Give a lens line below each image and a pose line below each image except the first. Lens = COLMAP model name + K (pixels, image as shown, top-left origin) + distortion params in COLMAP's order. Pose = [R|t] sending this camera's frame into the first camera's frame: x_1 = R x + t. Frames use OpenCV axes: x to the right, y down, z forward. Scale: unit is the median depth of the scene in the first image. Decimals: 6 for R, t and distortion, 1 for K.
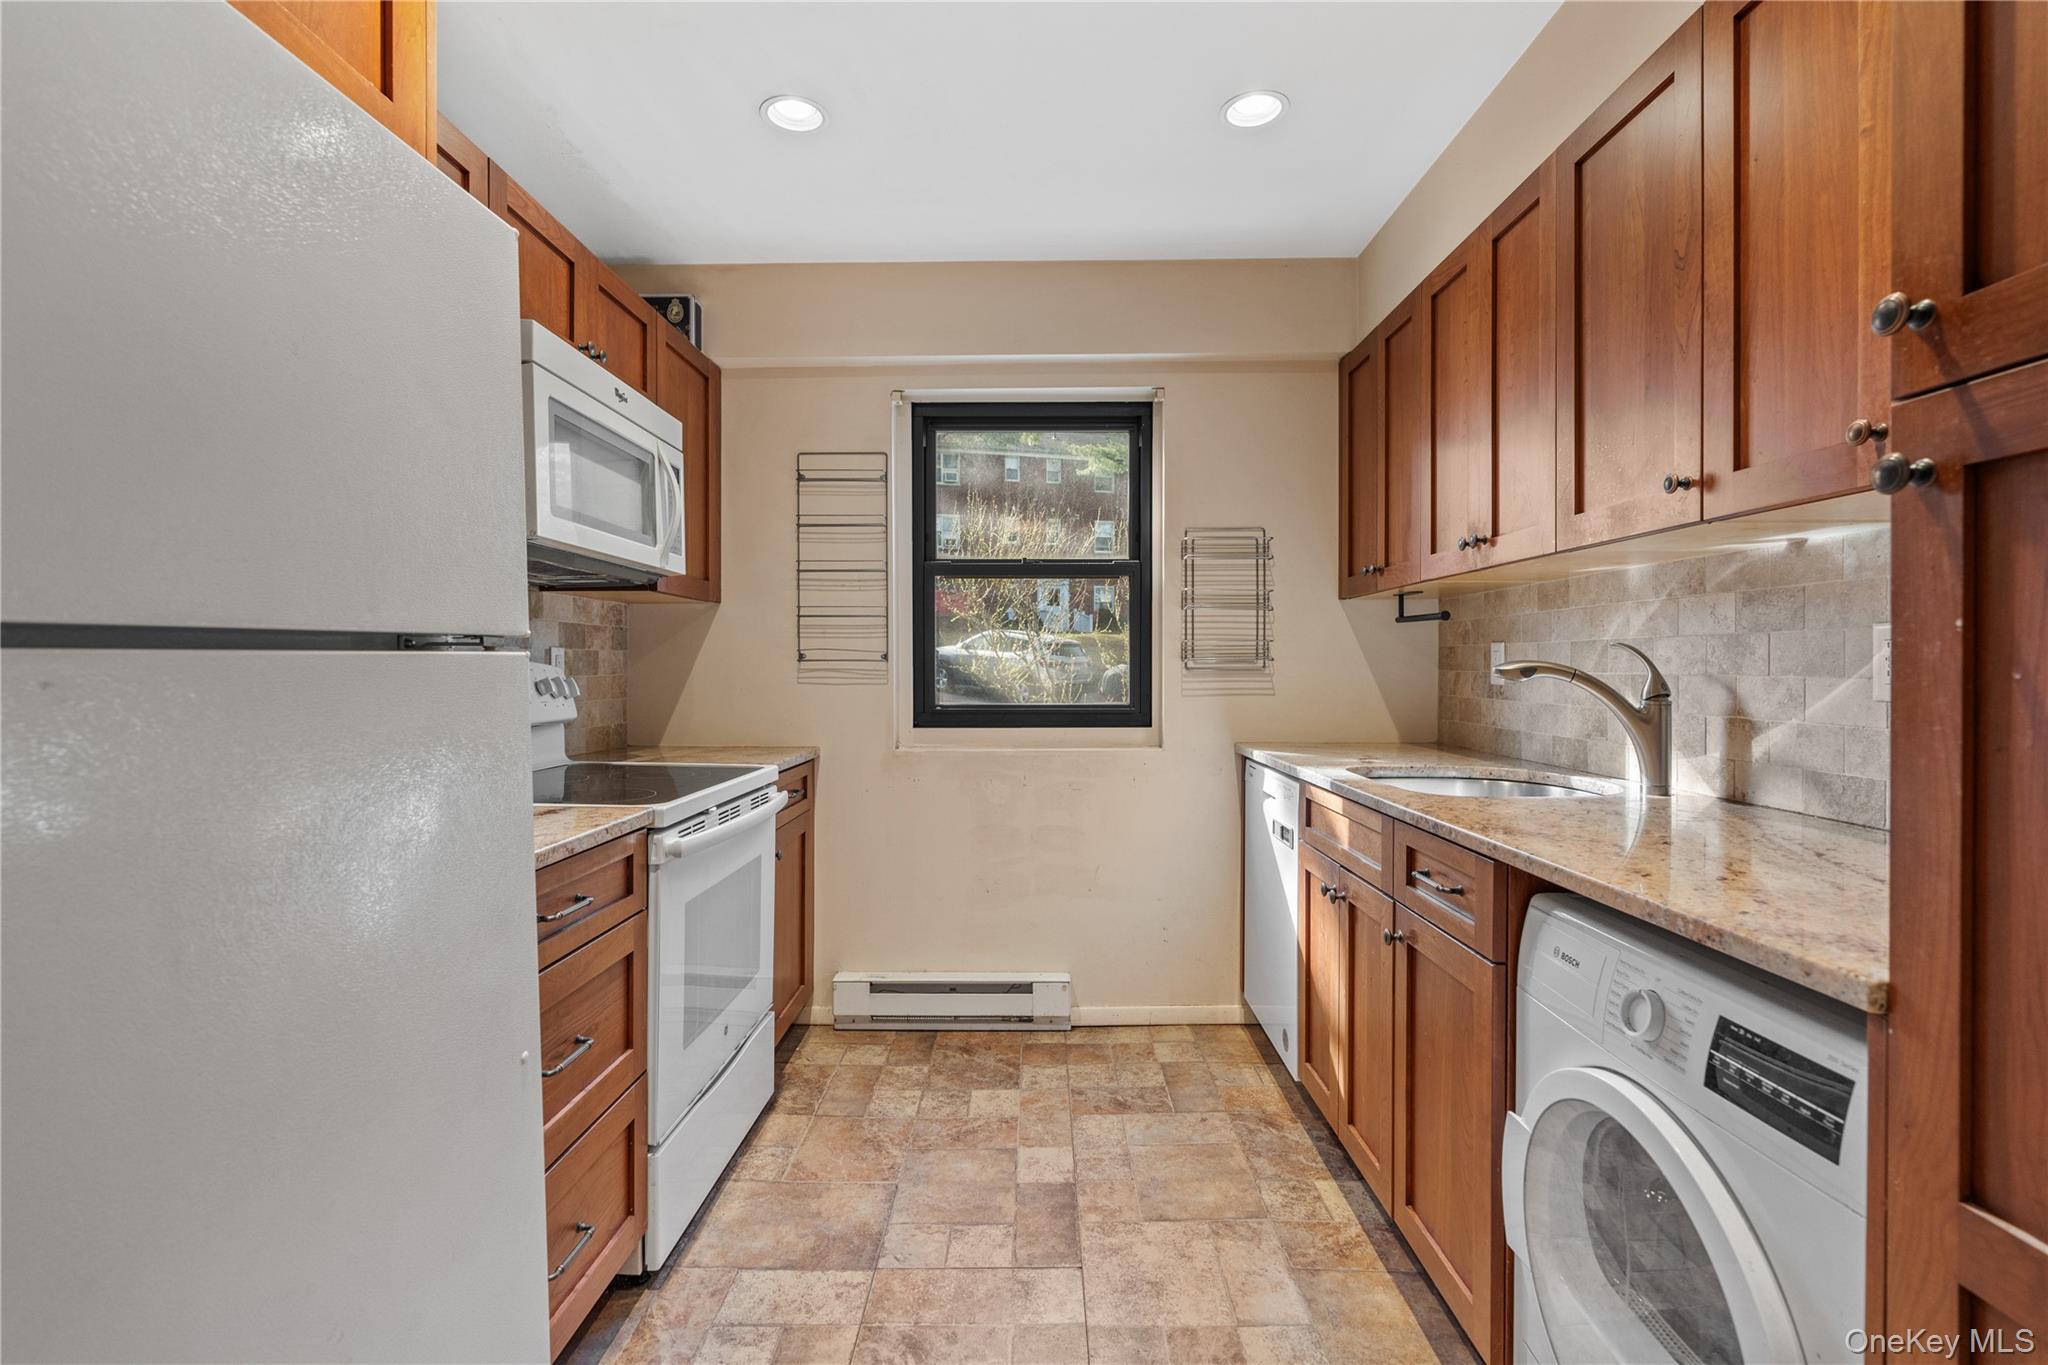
lens RADIAL K [[928.2, 0, 1013.4], [0, 928.2, 691.4], [0, 0, 1]] dist [-0.010061, 0.001688]
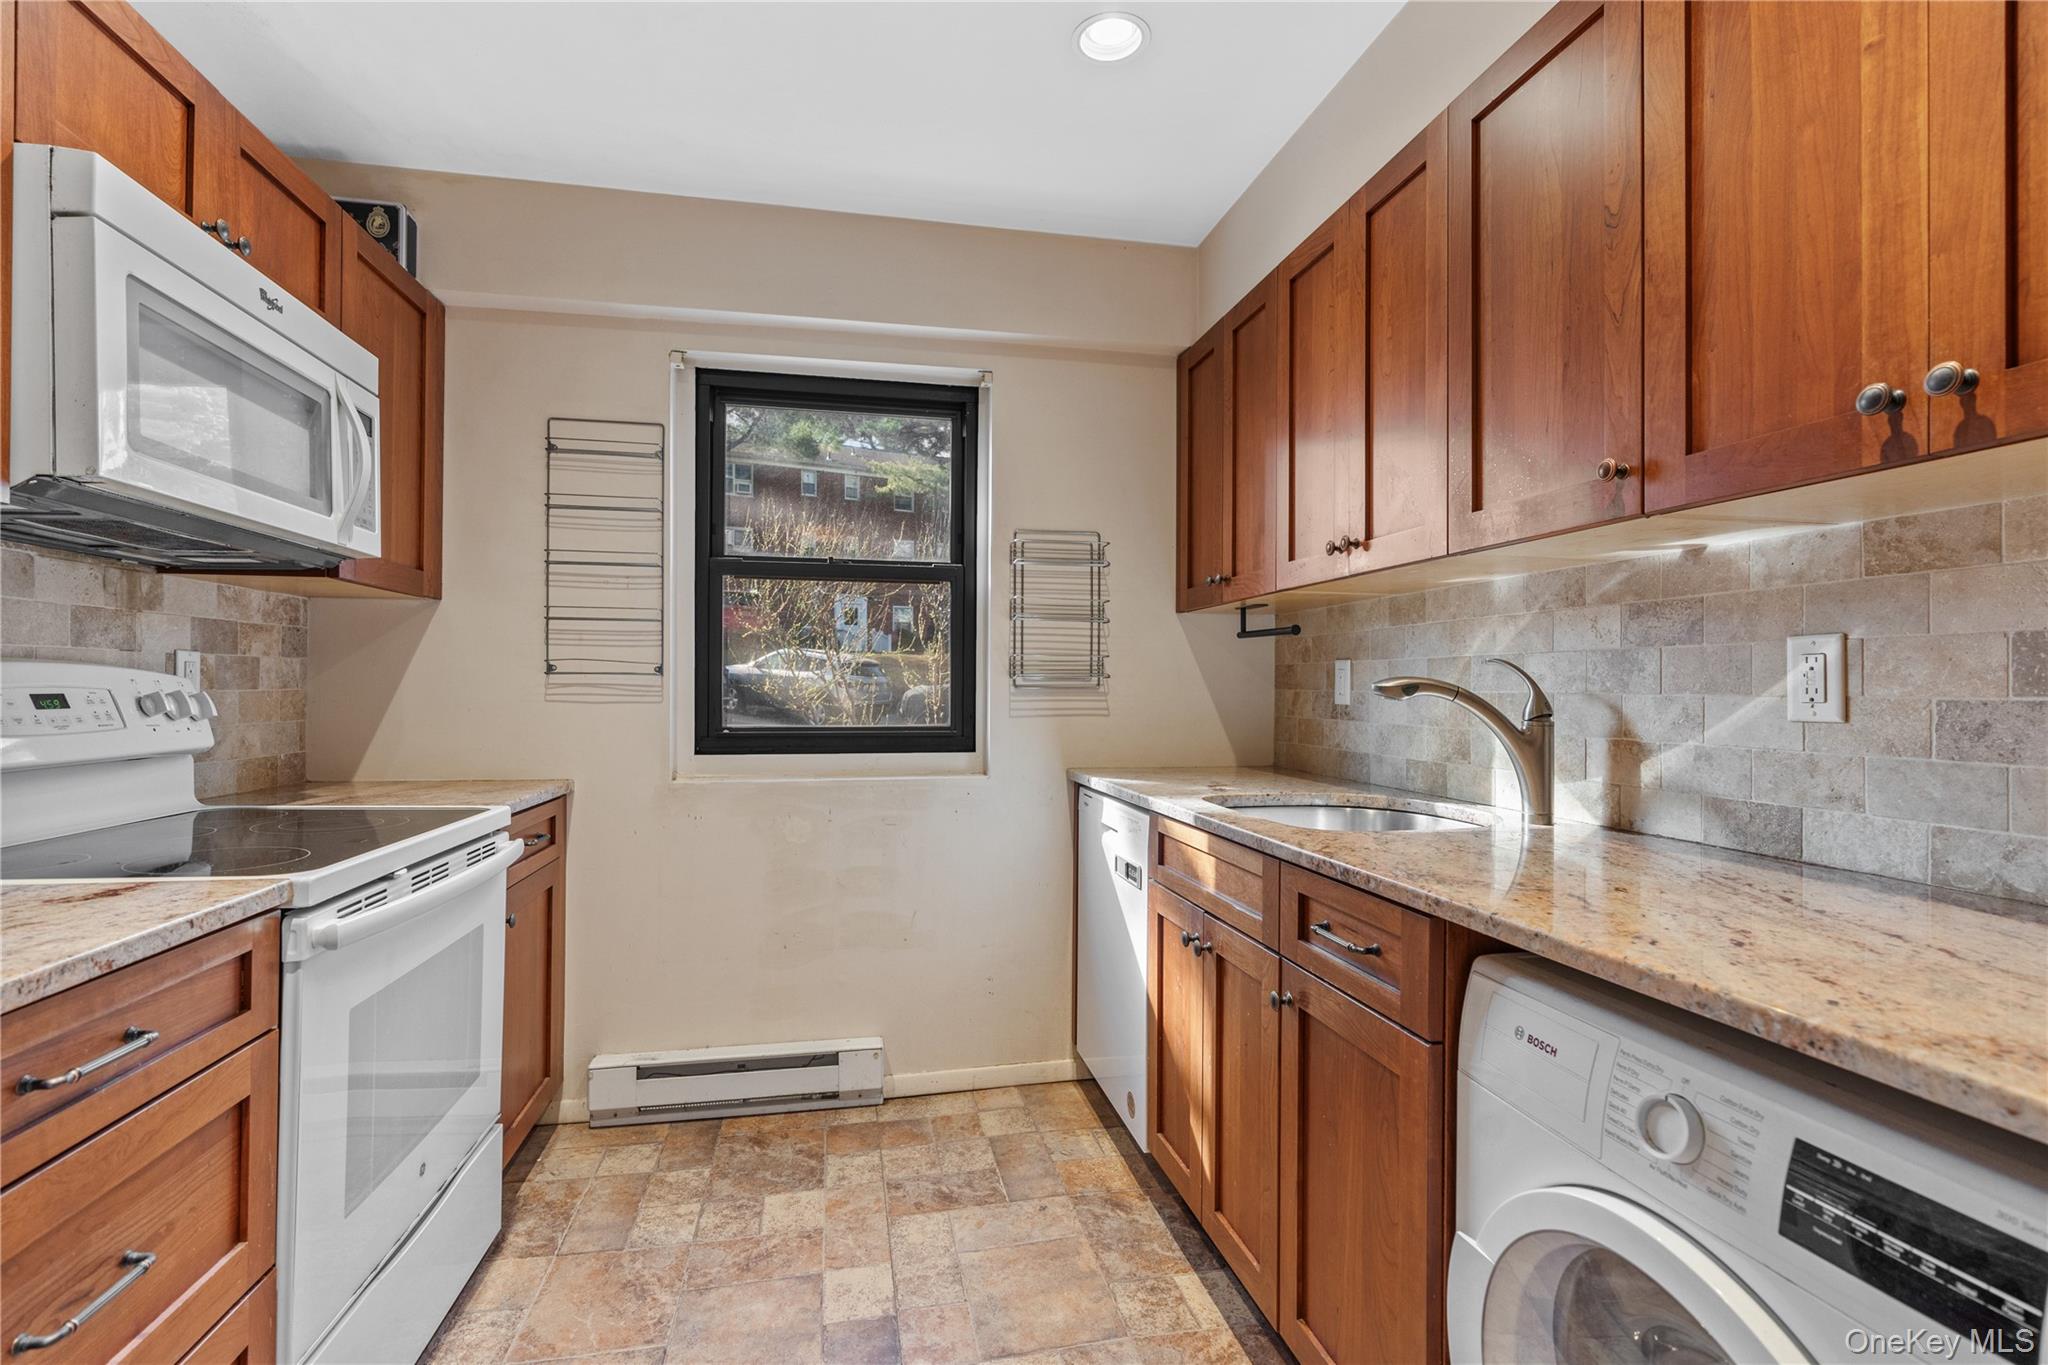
lens RADIAL K [[928.2, 0, 1013.4], [0, 928.2, 691.4], [0, 0, 1]] dist [-0.010061, 0.001688]
pose [[0.976502, 0.005364, 0.215441, -0.009892], [-0.000436, 0.999737, -0.022915, 0.001272], [-0.215508, 0.022283, 0.976248, 0.159363]]
